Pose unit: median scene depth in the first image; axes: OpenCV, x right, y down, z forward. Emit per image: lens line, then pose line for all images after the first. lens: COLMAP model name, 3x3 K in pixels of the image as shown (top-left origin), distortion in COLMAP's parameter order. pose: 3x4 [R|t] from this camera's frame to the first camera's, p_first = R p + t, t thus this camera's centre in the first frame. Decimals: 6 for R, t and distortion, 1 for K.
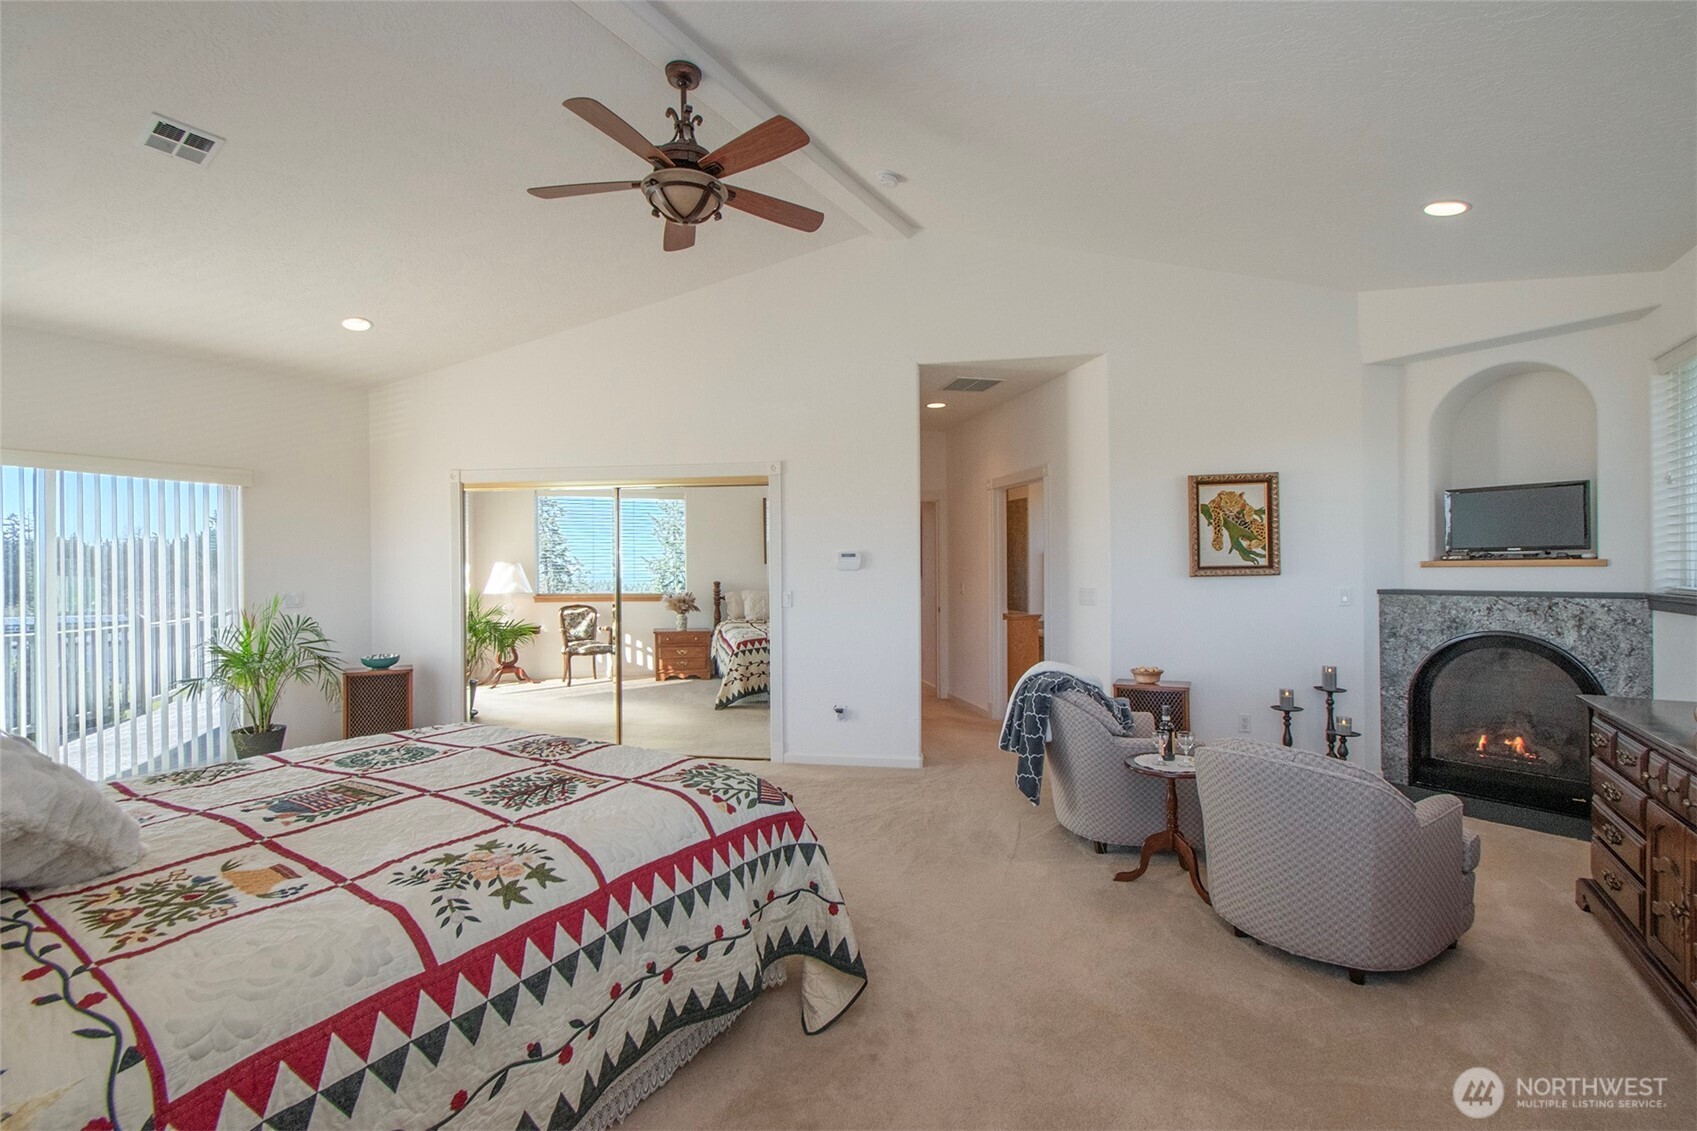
lens RADIAL K [[740.8, 0, 817.1], [0, 740.8, 573.7], [0, 0, 1]] dist [0.001367, 0.000213]
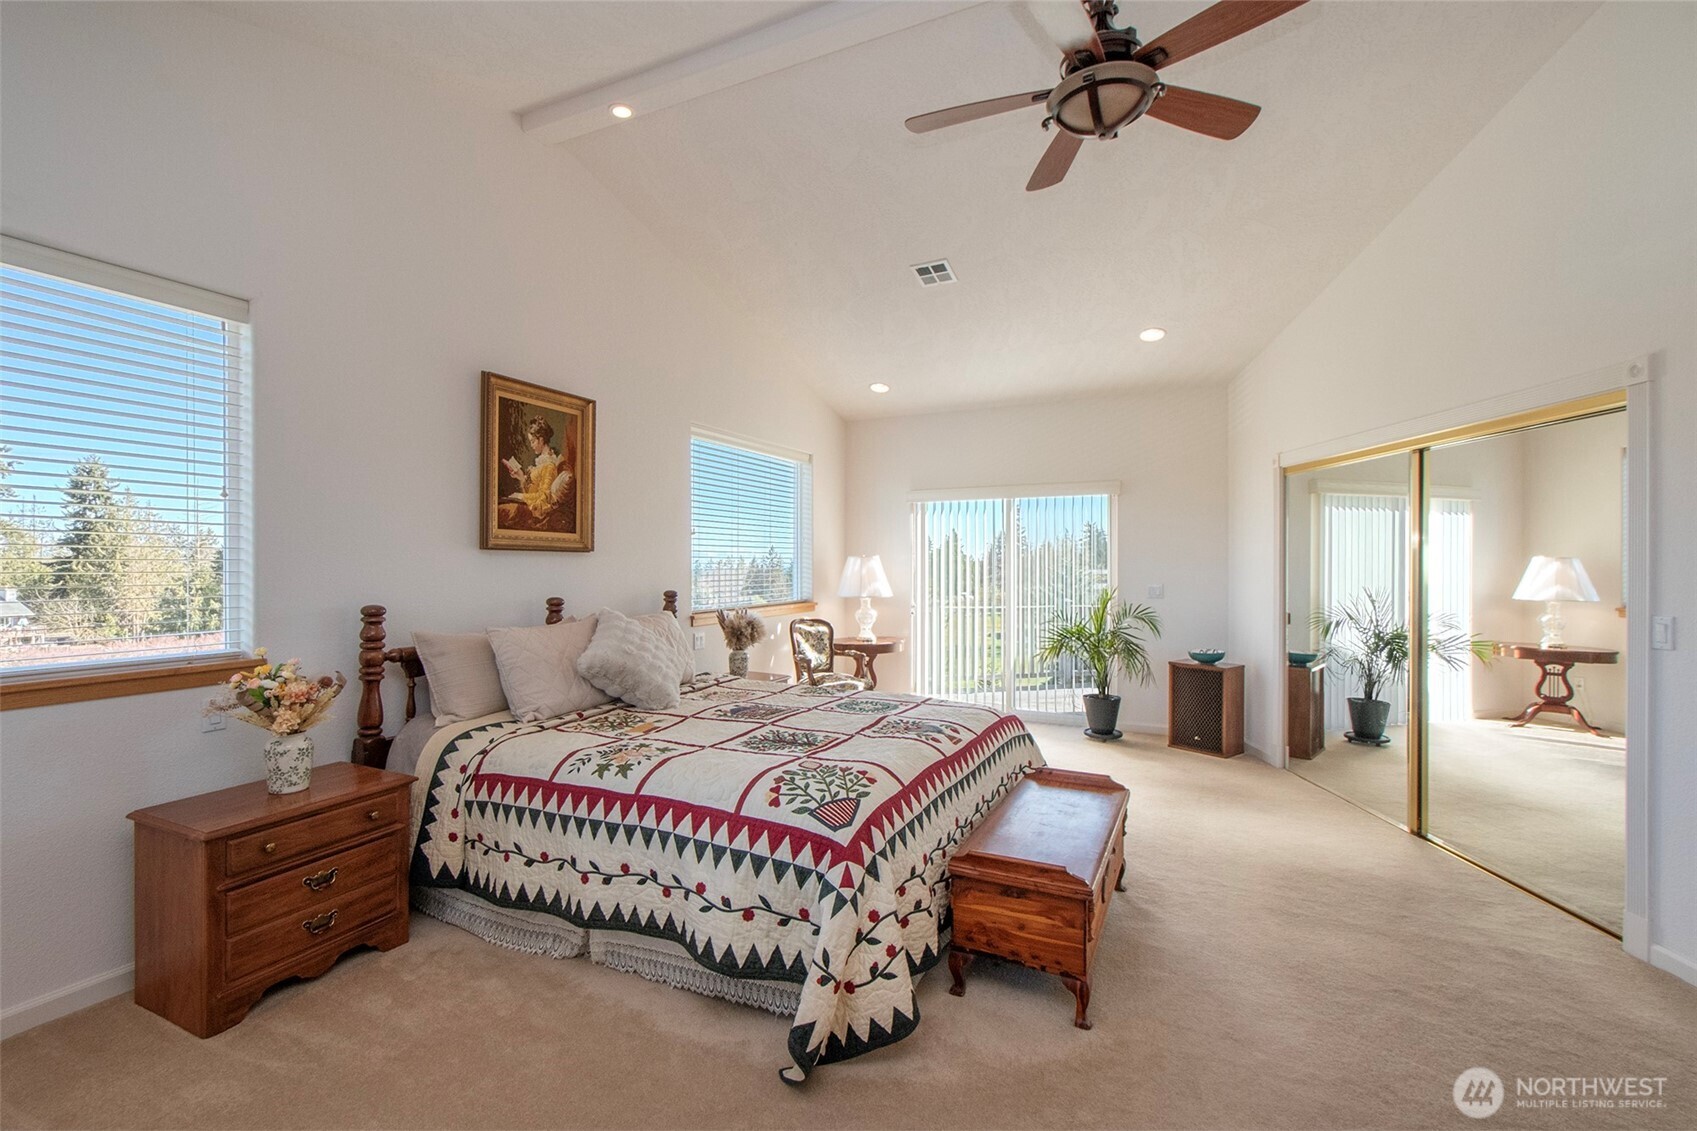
lens RADIAL K [[740.8, 0, 817.1], [0, 740.8, 573.7], [0, 0, 1]] dist [0.001367, 0.000213]
pose [[0.119794, 0.020943, -0.992578, 0.456049], [-0.011805, 0.999737, 0.019669, -0.010489], [0.992729, 0.009361, 0.120010, 0.469903]]
